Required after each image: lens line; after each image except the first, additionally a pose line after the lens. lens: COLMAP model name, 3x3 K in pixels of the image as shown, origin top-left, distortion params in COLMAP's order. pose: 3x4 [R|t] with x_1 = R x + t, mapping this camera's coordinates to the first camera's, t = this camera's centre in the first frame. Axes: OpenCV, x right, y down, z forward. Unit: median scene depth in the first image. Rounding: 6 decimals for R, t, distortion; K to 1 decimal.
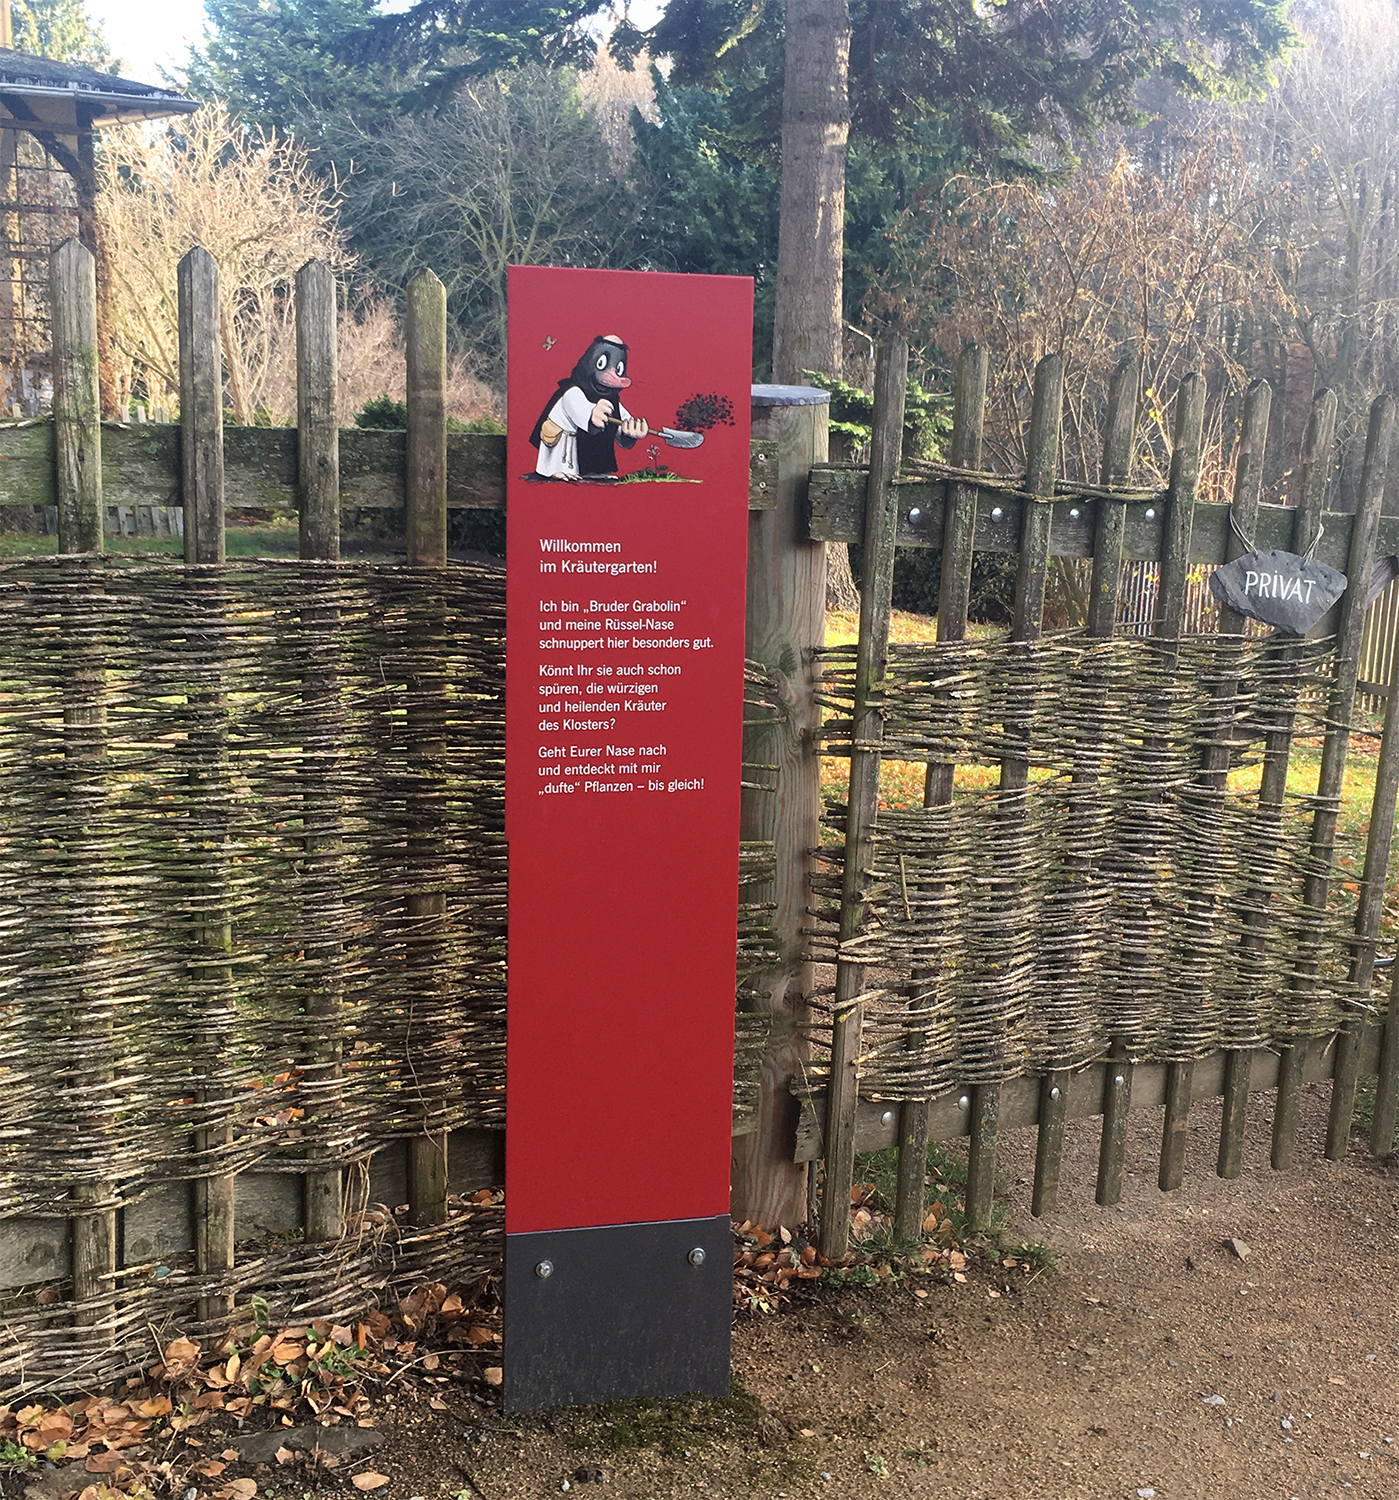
lens RADIAL K [[2354.8, 0, 702.6], [0, 2354.8, 749.3], [0, 0, 1]] dist [0.099682, 0.000000]
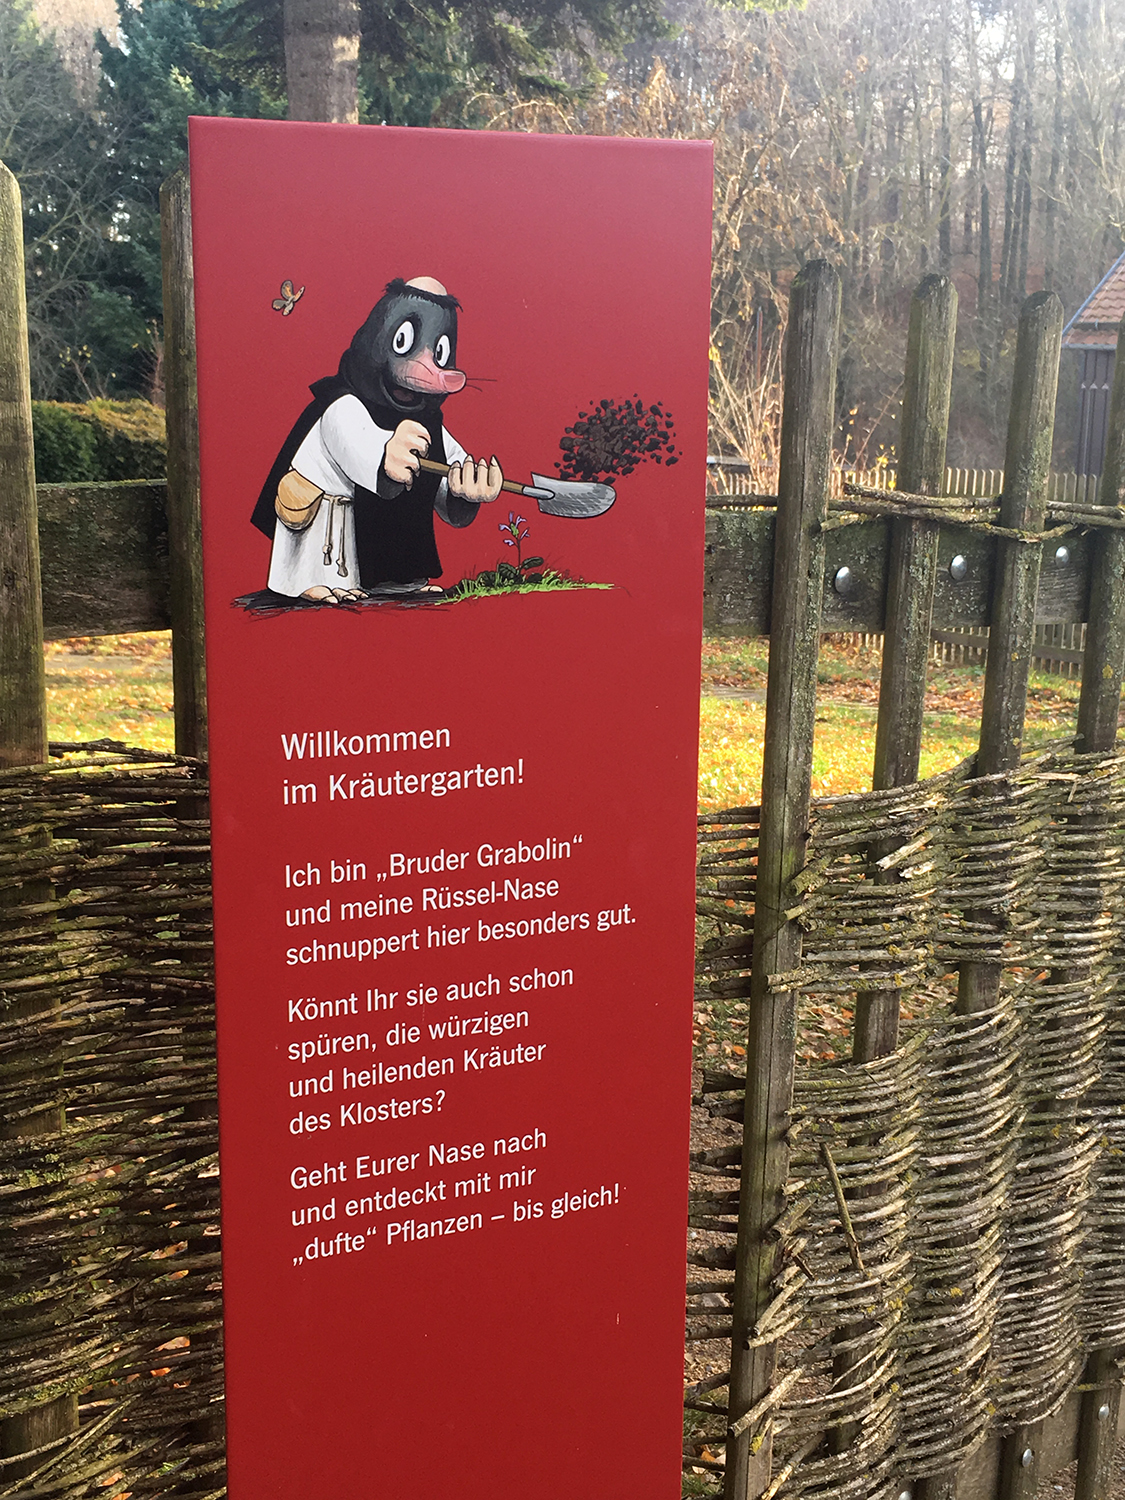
lens RADIAL K [[2280.4, 0, 523.1], [0, 2280.4, 779.0], [0, 0, 1]] dist [0.075907, 0.000000]
pose [[0.988207, -0.055425, 0.142740, -0.068793], [0.049027, 0.997645, 0.047959, -0.079402], [-0.145062, -0.040395, 0.988598, 0.447568]]
